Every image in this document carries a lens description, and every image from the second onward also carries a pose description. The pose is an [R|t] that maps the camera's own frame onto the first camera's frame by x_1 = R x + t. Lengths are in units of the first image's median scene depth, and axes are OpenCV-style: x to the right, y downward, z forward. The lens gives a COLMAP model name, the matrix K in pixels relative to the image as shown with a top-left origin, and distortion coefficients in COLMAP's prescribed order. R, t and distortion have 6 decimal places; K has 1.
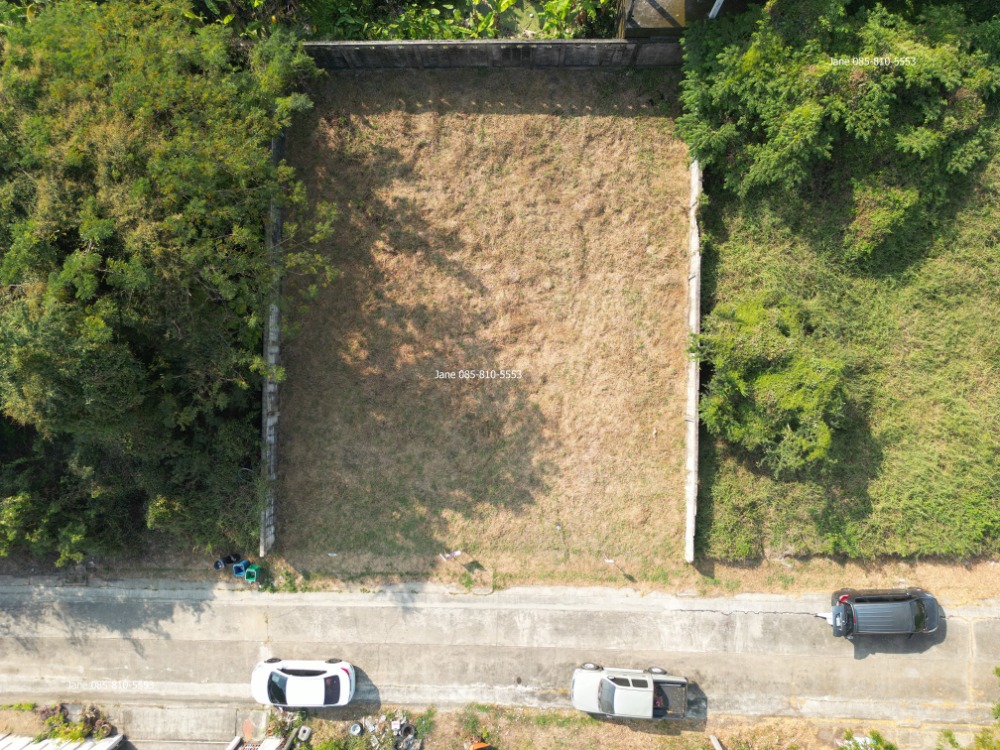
lens RADIAL K [[700.0, 0, 500.0], [0, 700.0, 375.0], [0, 0, 1]] dist [0.079428, -0.090260]
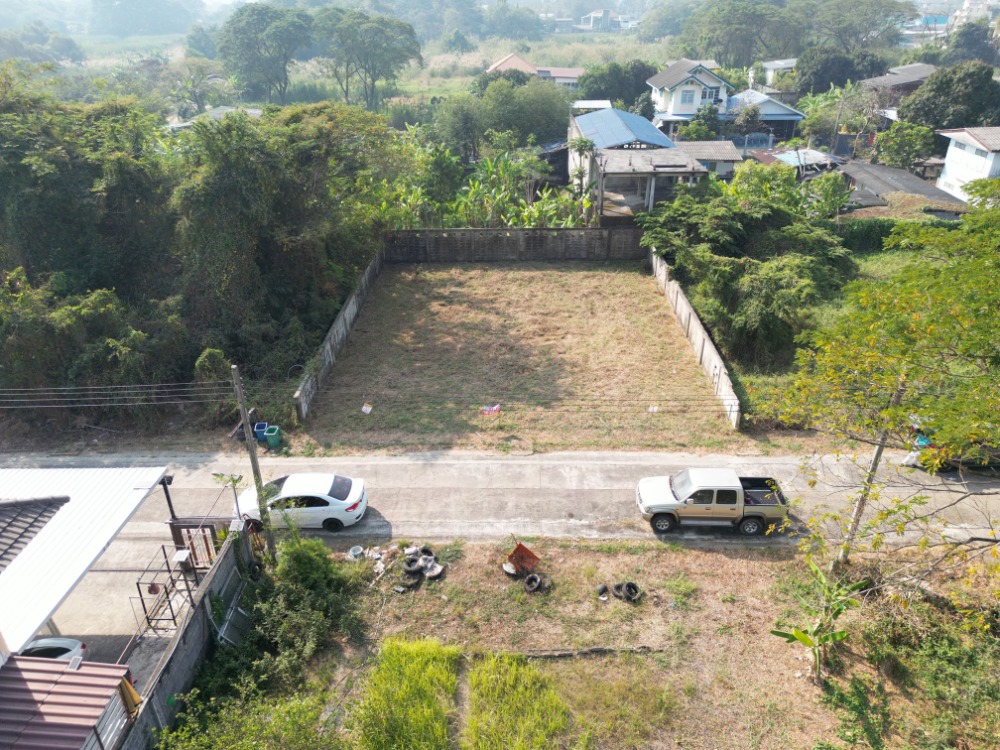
lens RADIAL K [[700.0, 0, 500.0], [0, 700.0, 375.0], [0, 0, 1]] dist [0.079428, -0.090260]
pose [[0.999749, 0.019546, 0.010925, -0.064817], [0.000086, 0.484555, -0.874761, 1.048104], [-0.022392, 0.874542, 0.484432, 0.480054]]
